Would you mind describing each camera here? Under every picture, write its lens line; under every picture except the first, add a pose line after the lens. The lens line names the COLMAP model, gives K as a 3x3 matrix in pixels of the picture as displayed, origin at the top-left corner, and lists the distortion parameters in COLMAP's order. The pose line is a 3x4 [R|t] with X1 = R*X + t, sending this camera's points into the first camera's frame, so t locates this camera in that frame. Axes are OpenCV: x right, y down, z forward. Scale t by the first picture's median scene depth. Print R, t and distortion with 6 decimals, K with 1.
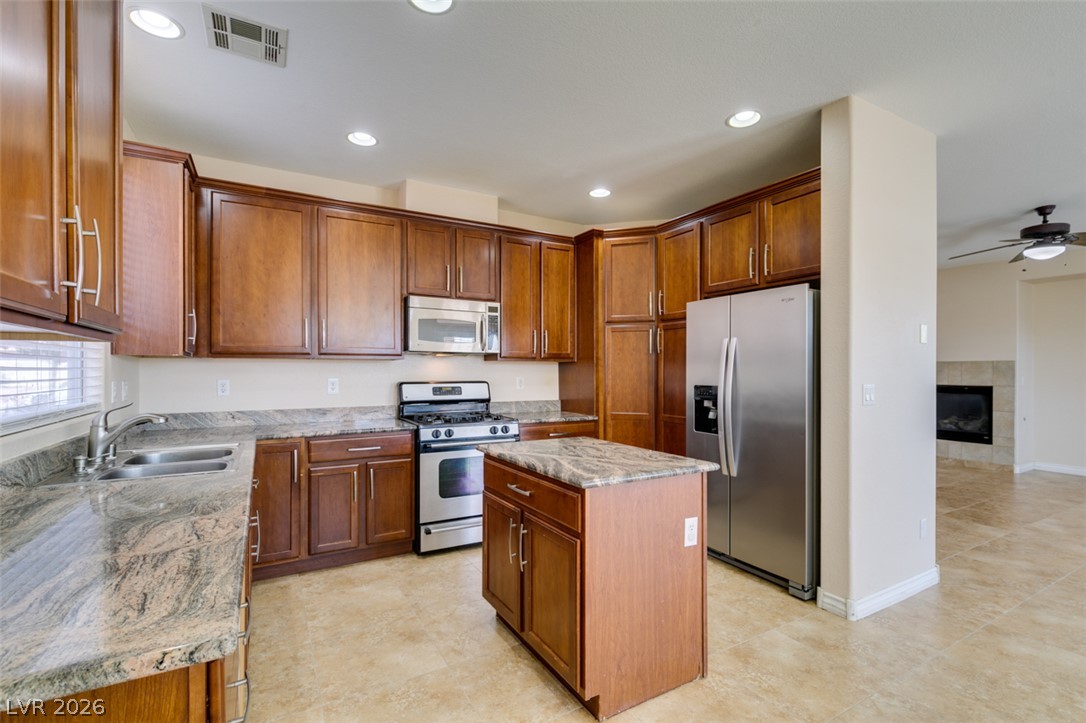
lens RADIAL K [[489.1, 0, 541.7], [0, 489.1, 371.3], [0, 0, 1]] dist [0.001888, -0.000298]
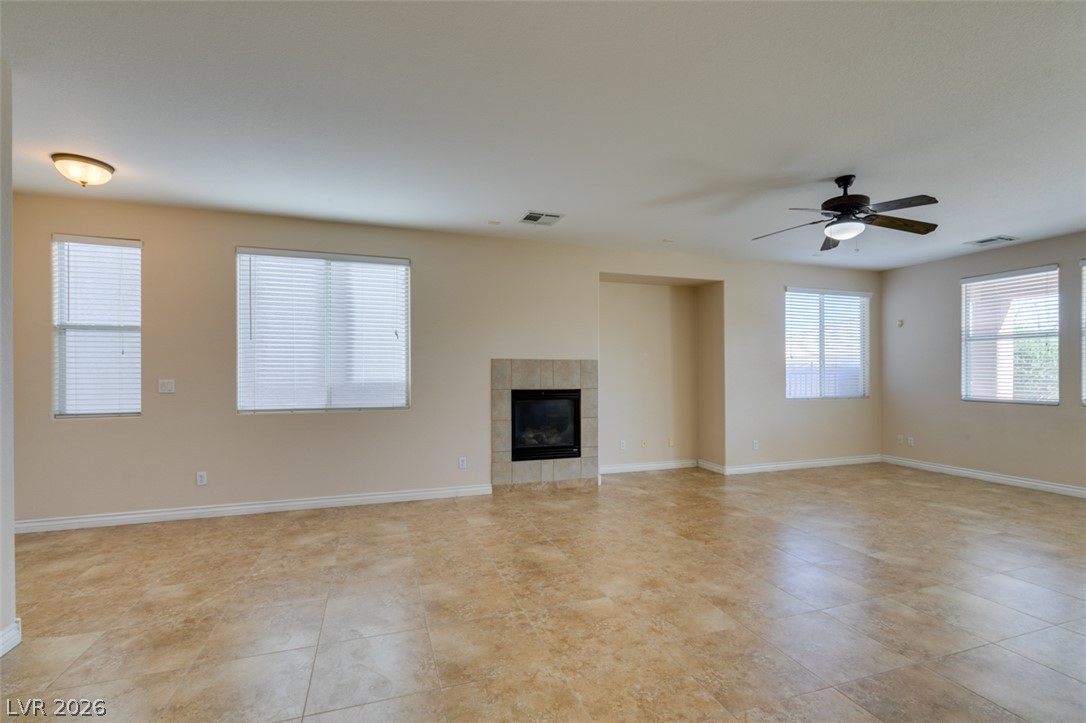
lens RADIAL K [[486.5, 0, 539.5], [0, 486.5, 367.2], [0, 0, 1]] dist [-0.000364, -0.000452]
pose [[0.189815, 0.007410, 0.981792, 0.112035], [0.001673, 0.999968, -0.007871, -0.003281], [-0.981818, 0.003137, 0.189797, 1.563873]]
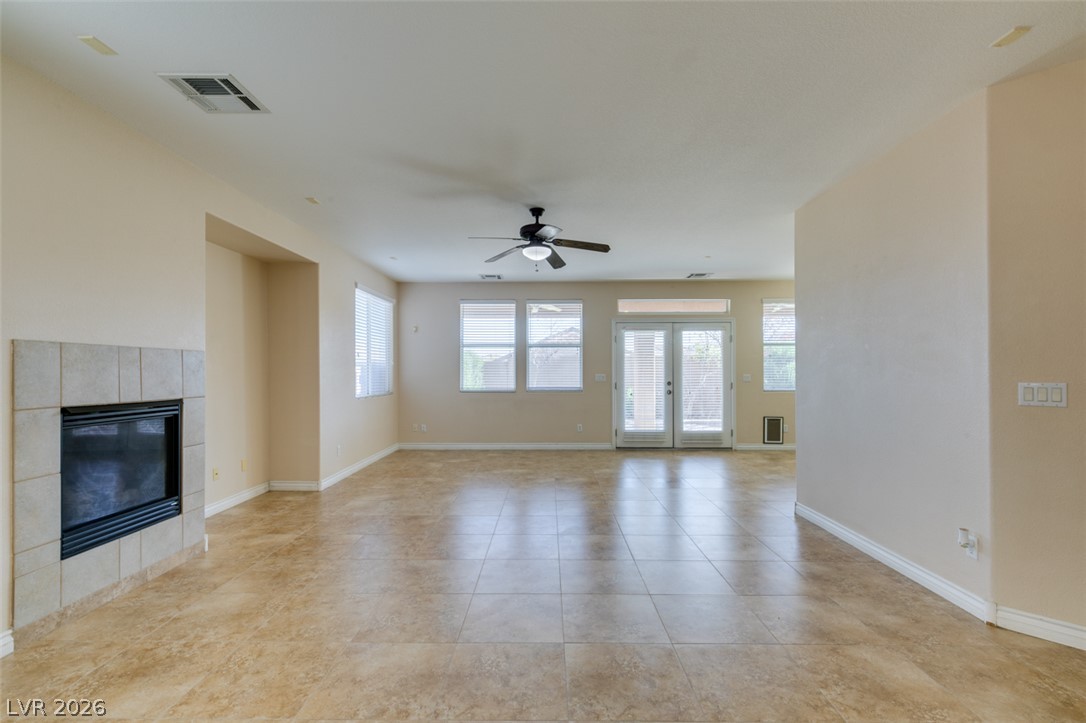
lens RADIAL K [[487.1, 0, 540.3], [0, 487.1, 365.3], [0, 0, 1]] dist [0.003990, -0.000104]
pose [[-0.861586, 0.004808, 0.507588, 0.582413], [-0.000070, 0.999954, -0.009590, -0.000349], [-0.507611, -0.008298, -0.861546, 2.153548]]
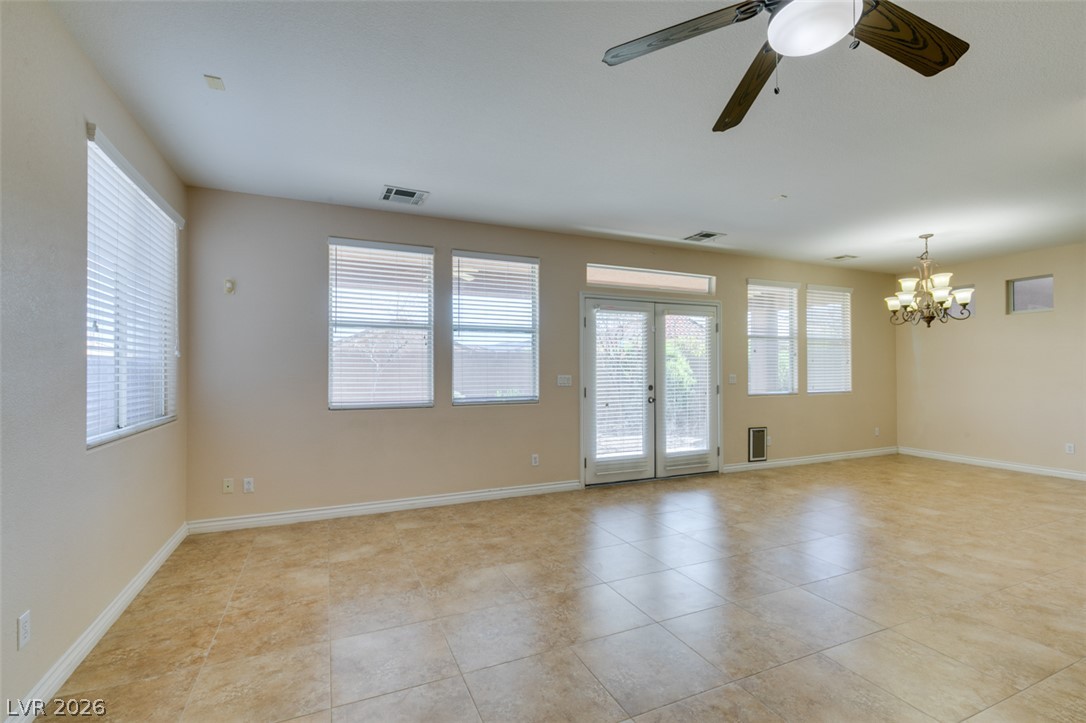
lens RADIAL K [[488.2, 0, 538.9], [0, 488.2, 364.8], [0, 0, 1]] dist [0.003146, 0.000321]
pose [[-0.994994, 0.000350, 0.099935, 1.368631], [-0.000572, 0.999958, -0.009192, 0.001491], [-0.099934, -0.009203, -0.994951, 1.575690]]
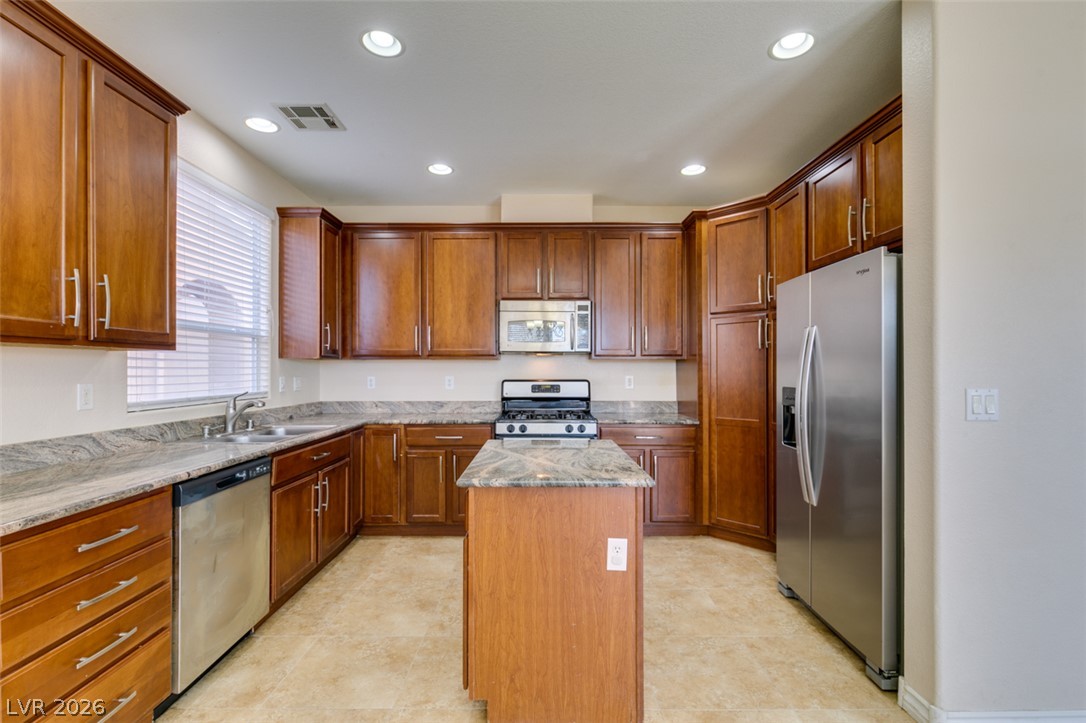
lens RADIAL K [[486.5, 0, 539.5], [0, 486.5, 367.2], [0, 0, 1]] dist [-0.000364, -0.000452]
pose [[0.868518, -0.003049, -0.495649, 0.334350], [0.000151, 0.999983, -0.005887, 0.000427], [0.495658, 0.005038, 0.868503, 0.098281]]
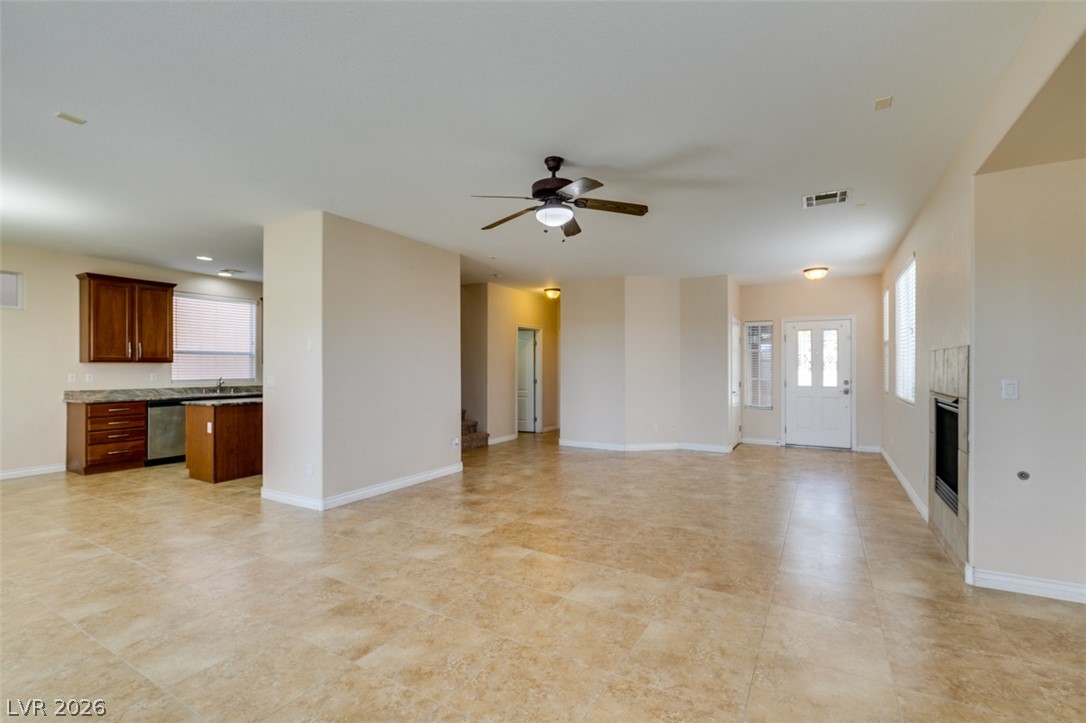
lens RADIAL K [[484.9, 0, 540.7], [0, 484.9, 365.7], [0, 0, 1]] dist [-0.000606, -0.000686]
pose [[0.500428, -0.006105, -0.865756, 1.949482], [0.000488, 0.999977, -0.006770, 0.000608], [0.865778, 0.002965, 0.500420, 0.678138]]
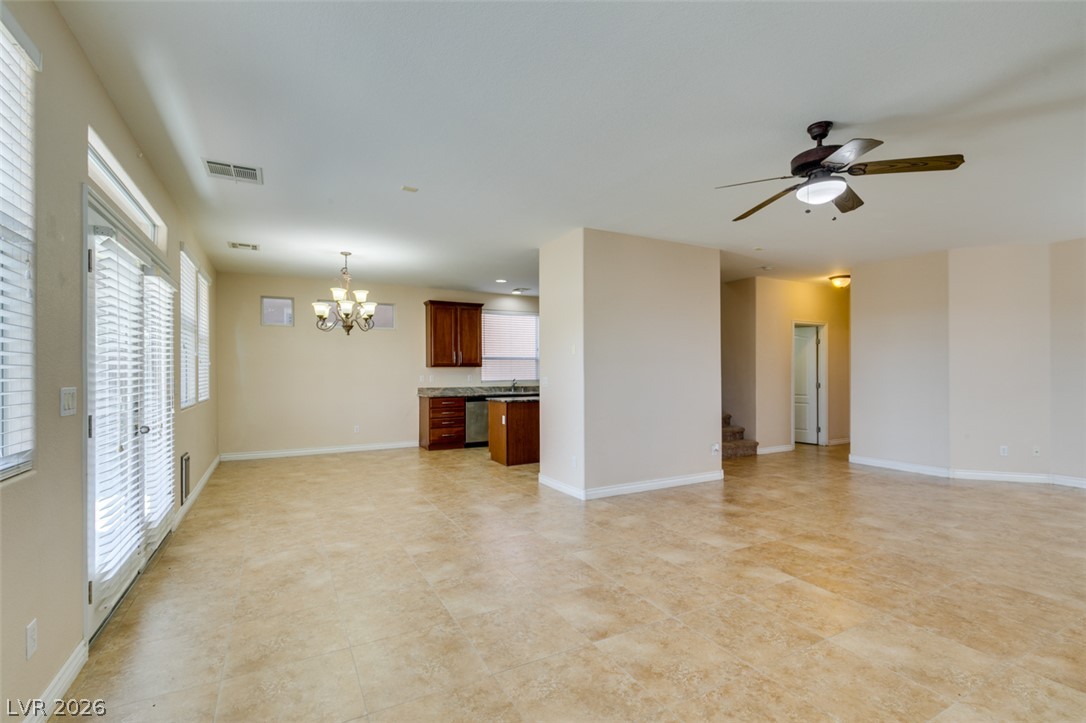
lens RADIAL K [[487.3, 0, 541.8], [0, 487.3, 370.8], [0, 0, 1]] dist [0.003930, -0.000762]
pose [[-0.021355, -0.002139, -0.999770, 1.967052], [0.001988, 0.999996, -0.002182, 0.001265], [0.999770, -0.002034, -0.021350, 0.724089]]
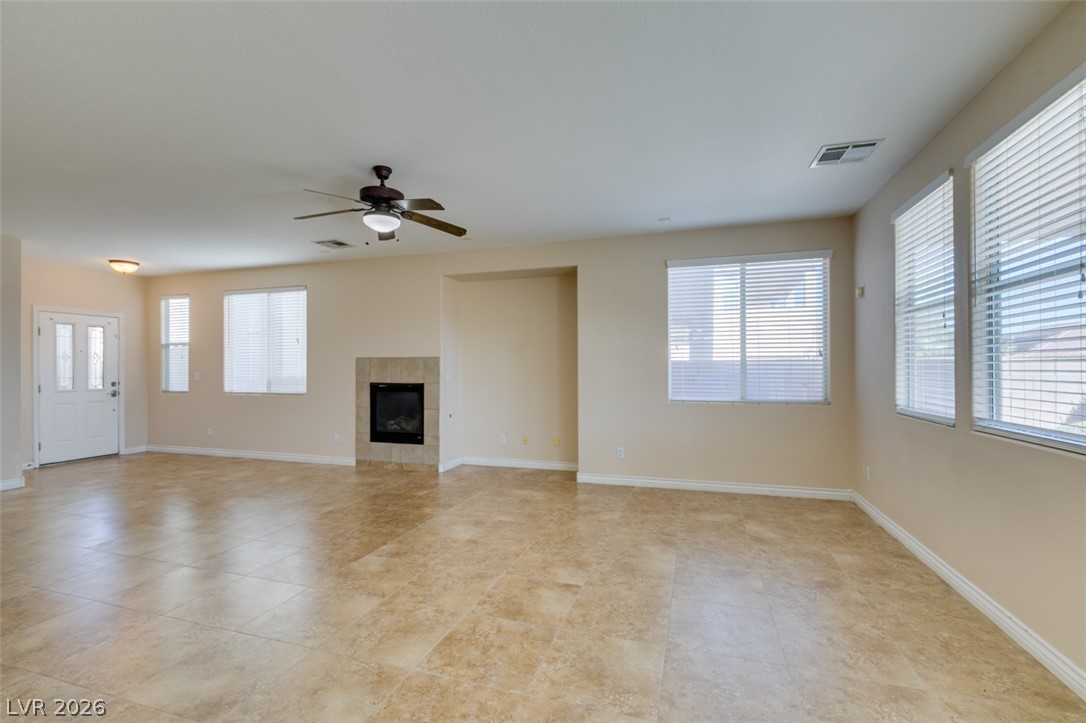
lens RADIAL K [[487.0, 0, 541.4], [0, 487.0, 365.7], [0, 0, 1]] dist [-0.002096, -0.000171]
pose [[0.737260, -0.001065, 0.675608, 0.769866], [0.004952, 0.999980, -0.003828, 0.000577], [-0.675591, 0.006168, 0.737251, 0.245605]]
